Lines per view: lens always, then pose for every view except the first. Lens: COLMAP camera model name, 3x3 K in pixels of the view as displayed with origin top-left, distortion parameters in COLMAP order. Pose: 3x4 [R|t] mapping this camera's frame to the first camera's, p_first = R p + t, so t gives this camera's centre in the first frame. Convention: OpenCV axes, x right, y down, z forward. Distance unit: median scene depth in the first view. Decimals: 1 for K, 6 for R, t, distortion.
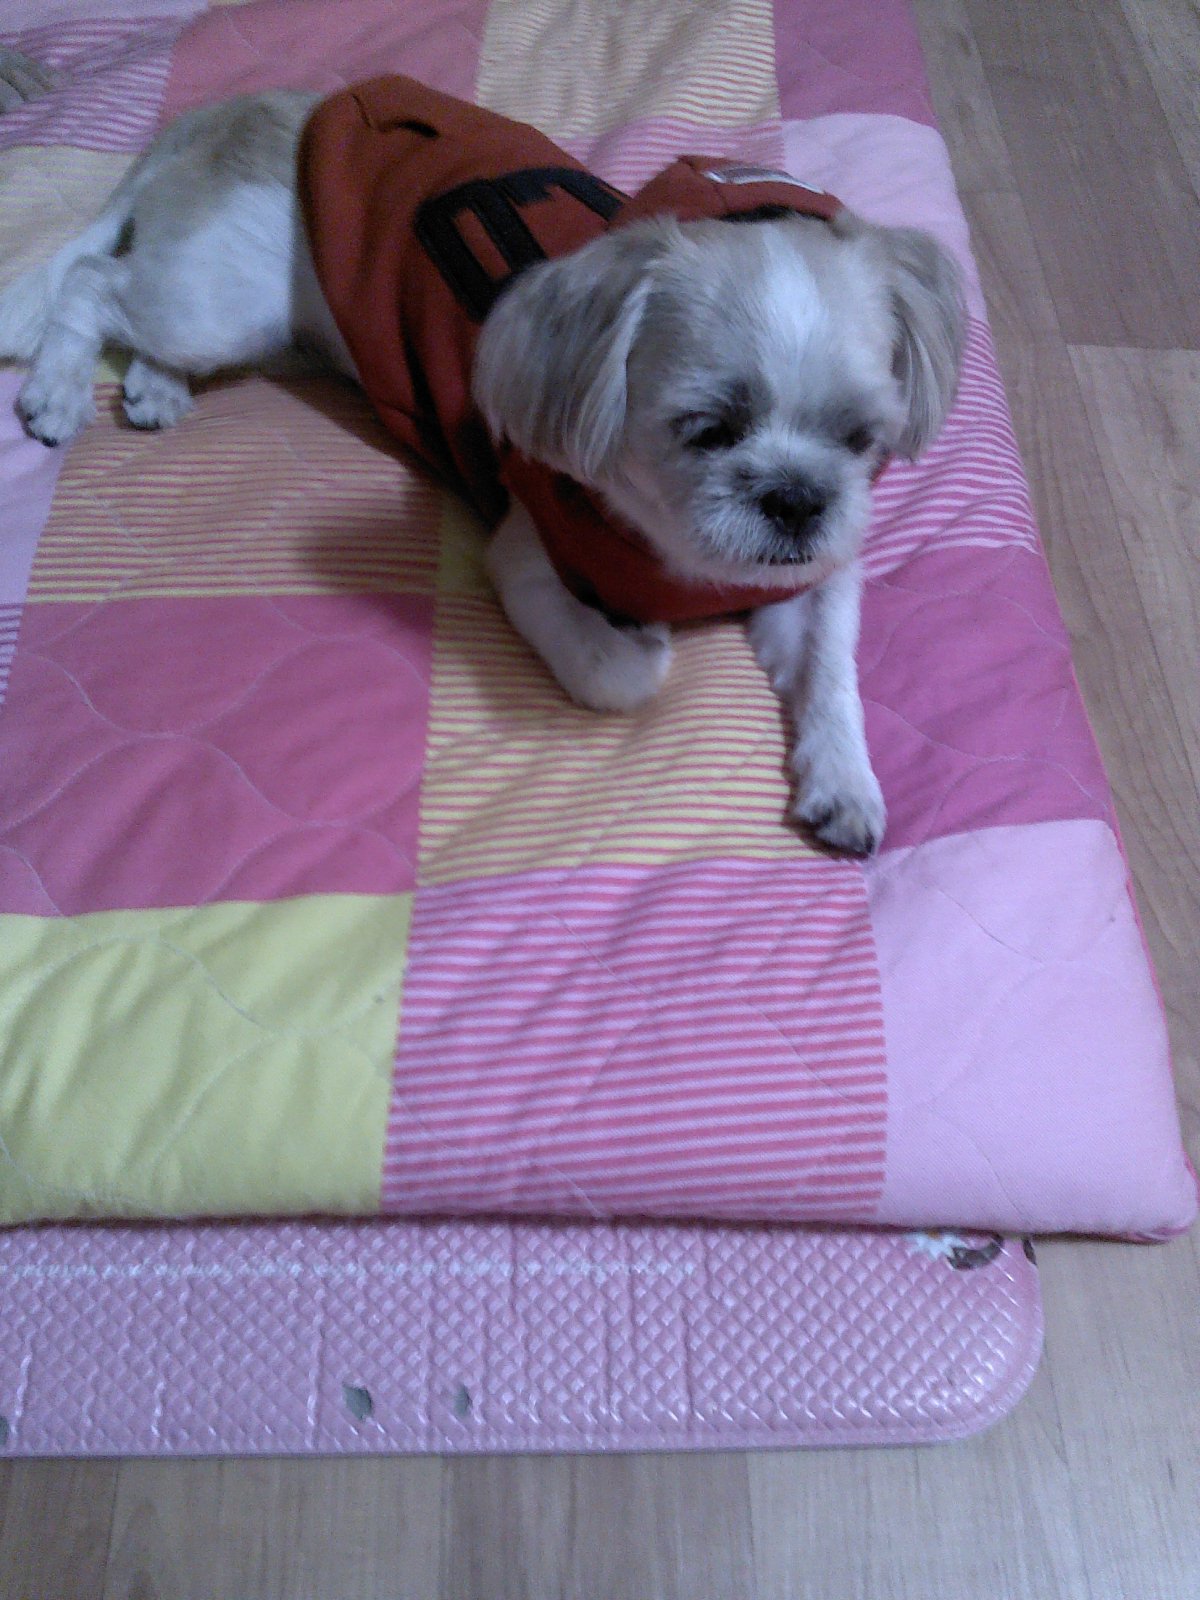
lens RADIAL K [[1576.7, 0, 566.9], [0, 1576.7, 800.4], [0, 0, 1]] dist [0.140964, -0.385121]
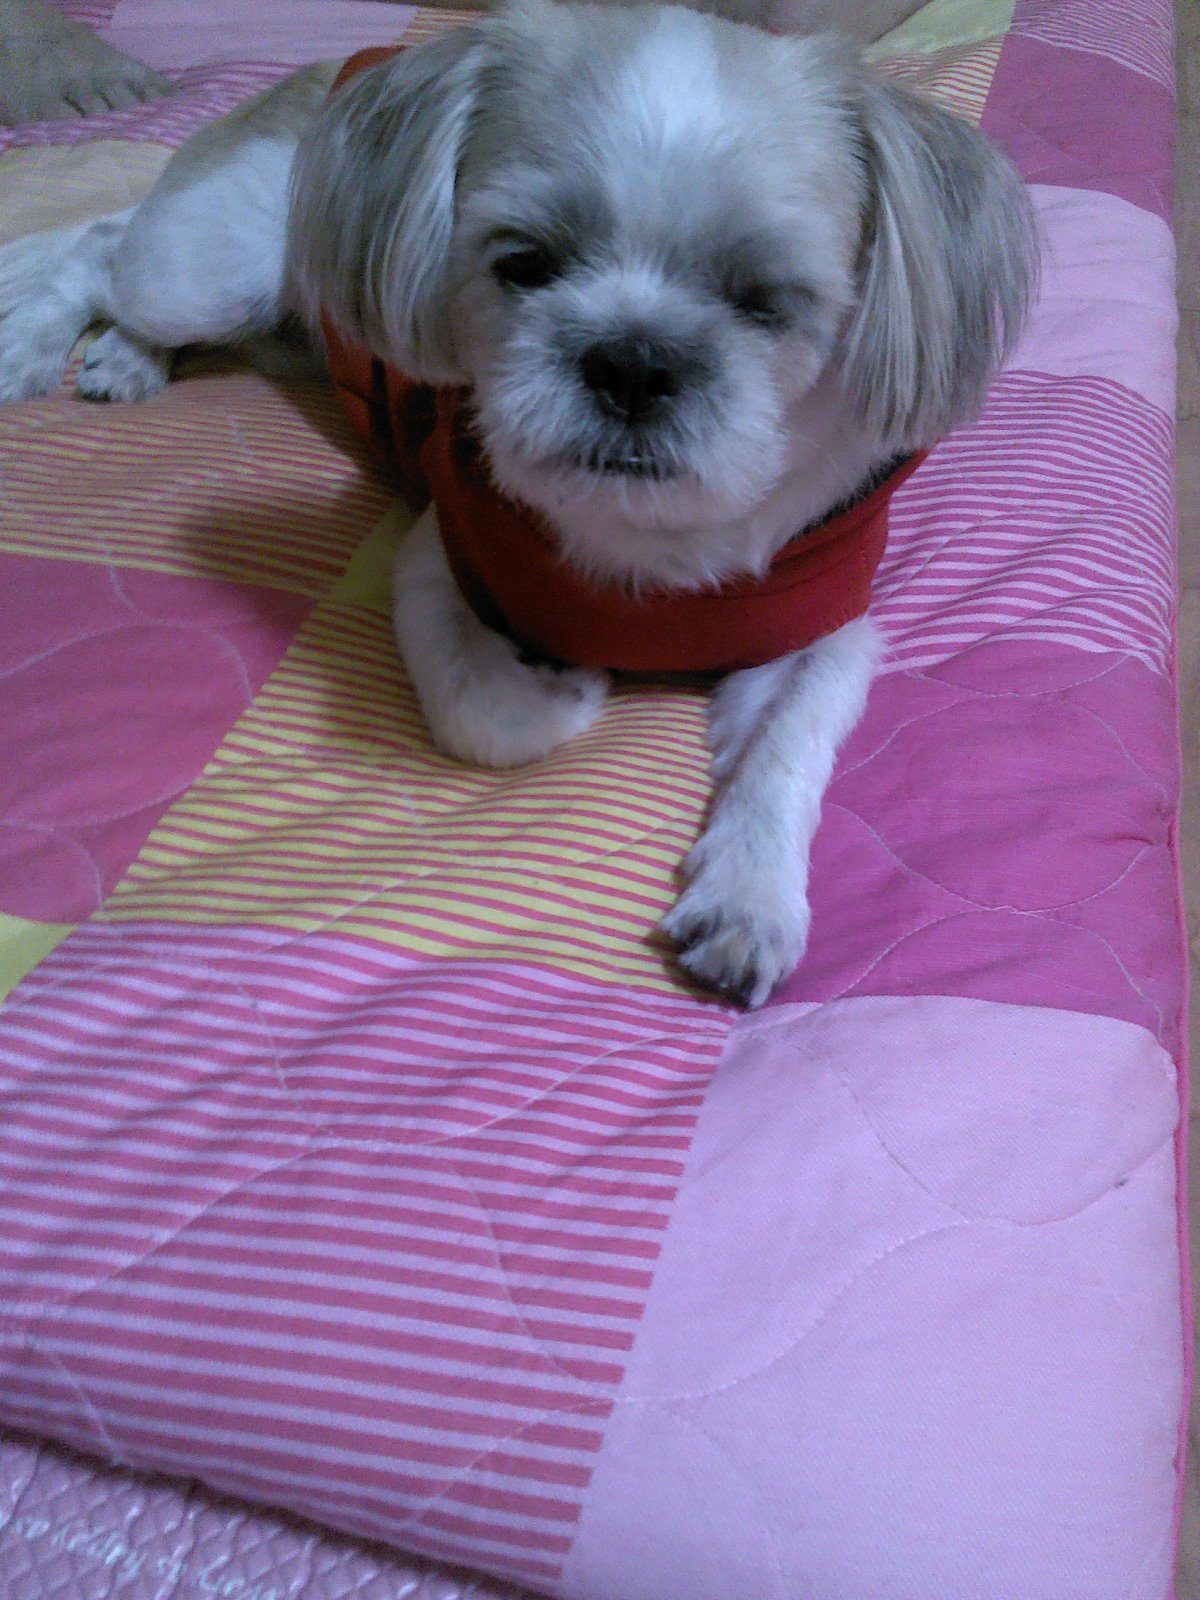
lens RADIAL K [[1576.7, 0, 566.9], [0, 1576.7, 800.4], [0, 0, 1]] dist [0.140964, -0.385121]
pose [[0.962454, 0.164608, -0.215838, 0.248132], [-0.202693, 0.964704, -0.168110, 0.079153], [0.180548, 0.205547, 0.961849, 0.363532]]
